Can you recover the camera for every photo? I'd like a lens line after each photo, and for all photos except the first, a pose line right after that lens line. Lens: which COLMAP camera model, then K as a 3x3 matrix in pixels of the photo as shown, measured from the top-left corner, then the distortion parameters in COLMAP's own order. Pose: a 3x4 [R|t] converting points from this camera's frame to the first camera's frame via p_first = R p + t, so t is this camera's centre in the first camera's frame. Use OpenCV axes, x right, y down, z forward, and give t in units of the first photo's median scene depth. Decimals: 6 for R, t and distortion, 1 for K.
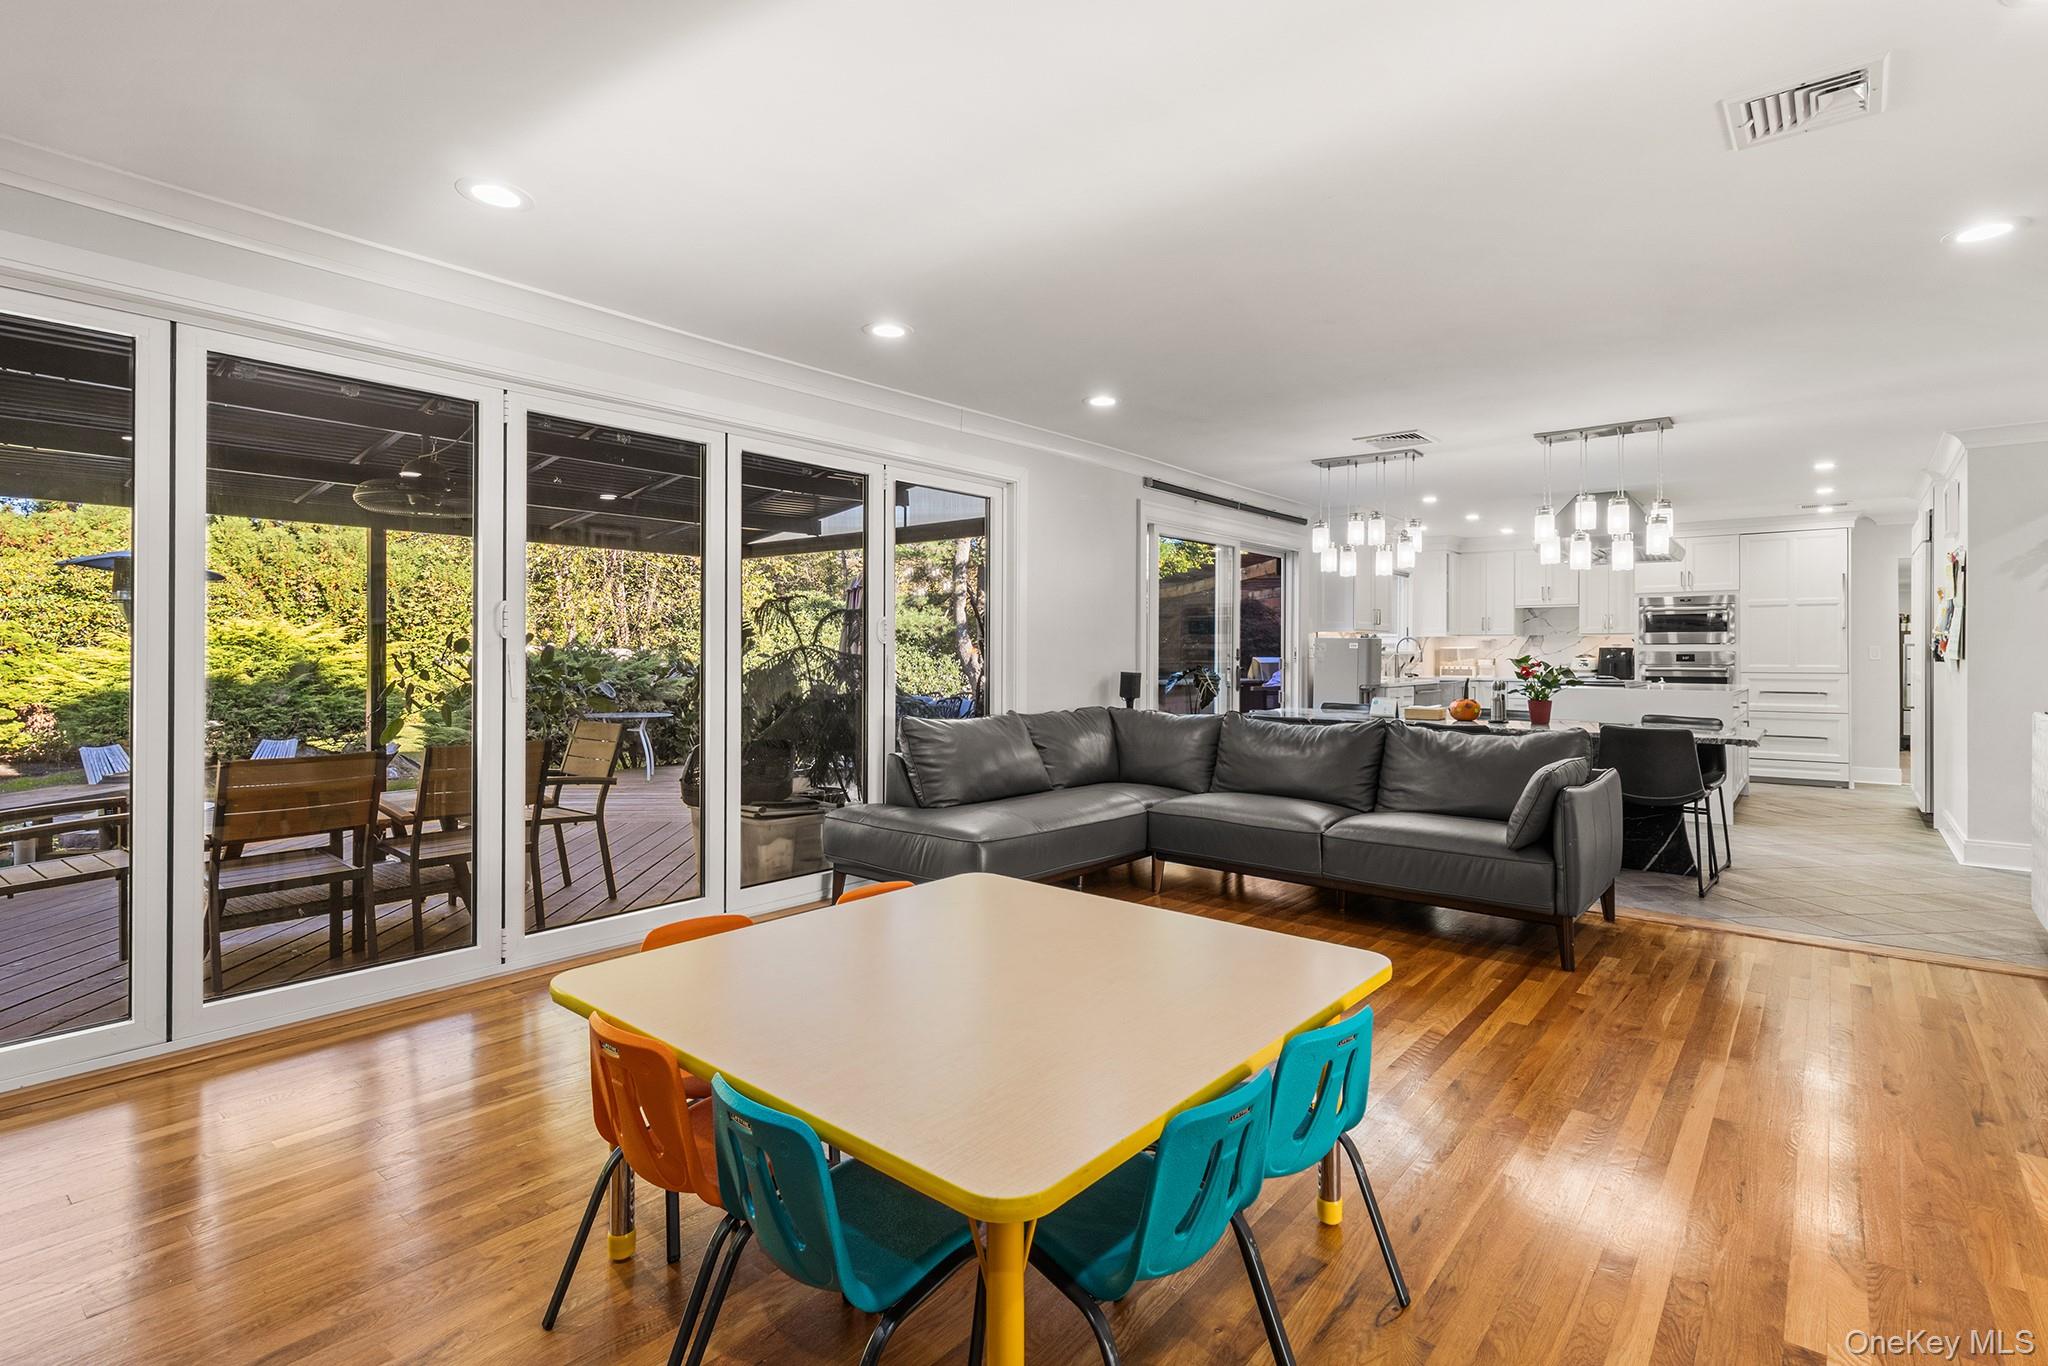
lens RADIAL K [[968.1, 0, 1056.4], [0, 968.1, 656.5], [0, 0, 1]] dist [0.000163, 0.000321]
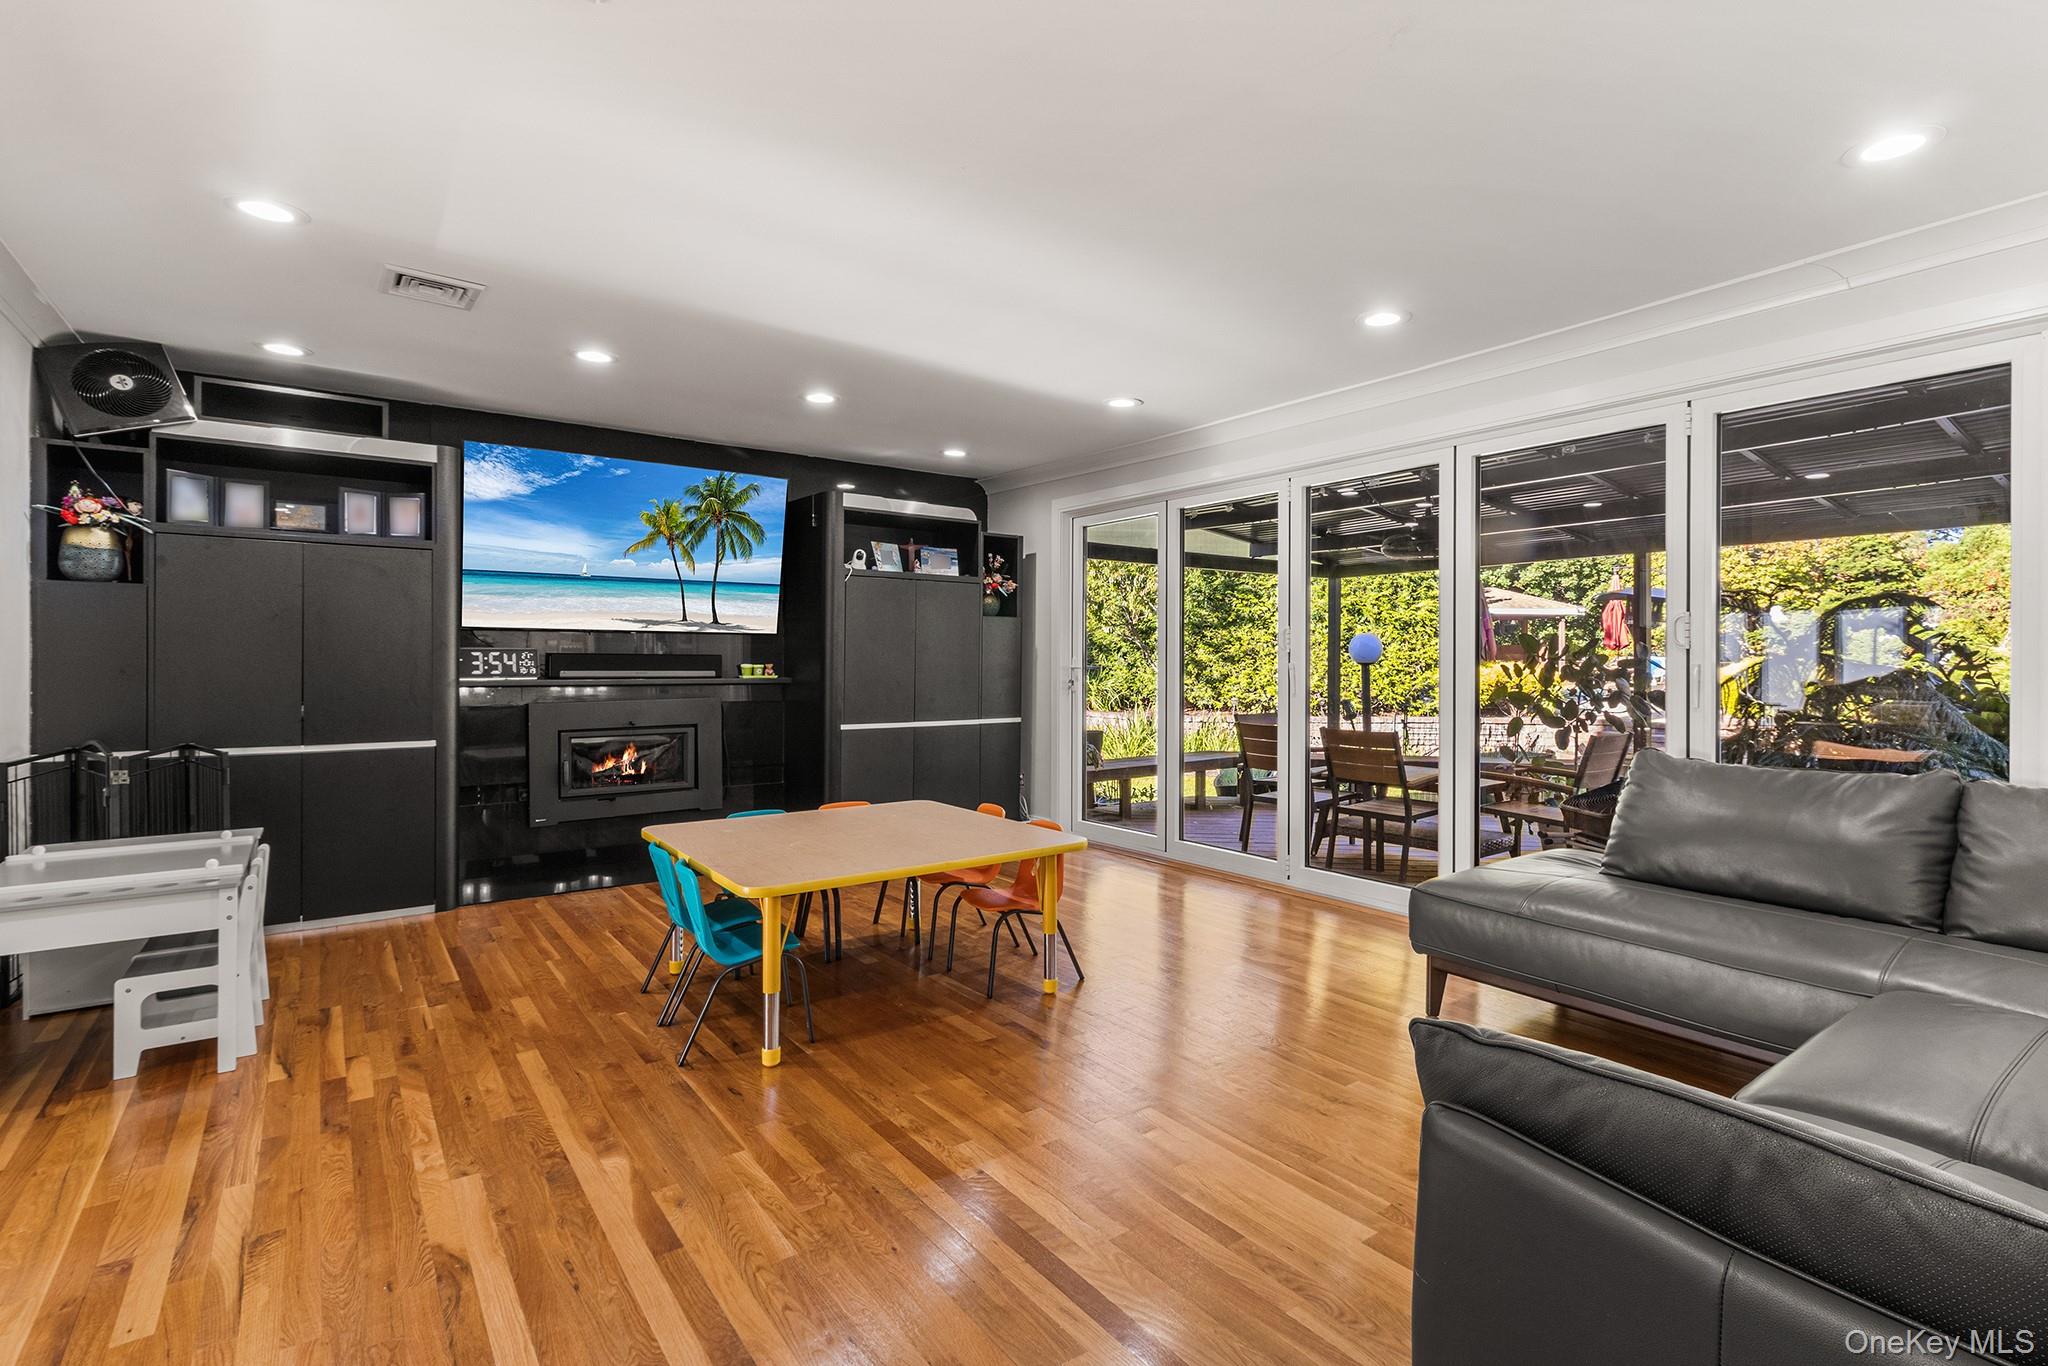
lens RADIAL K [[968.1, 0, 1056.4], [0, 968.1, 656.5], [0, 0, 1]] dist [0.000163, 0.000321]
pose [[-0.252246, -0.008385, -0.967627, 0.740148], [-0.011525, 0.999918, -0.005660, 0.001093], [0.967594, 0.009725, -0.252322, 0.837649]]
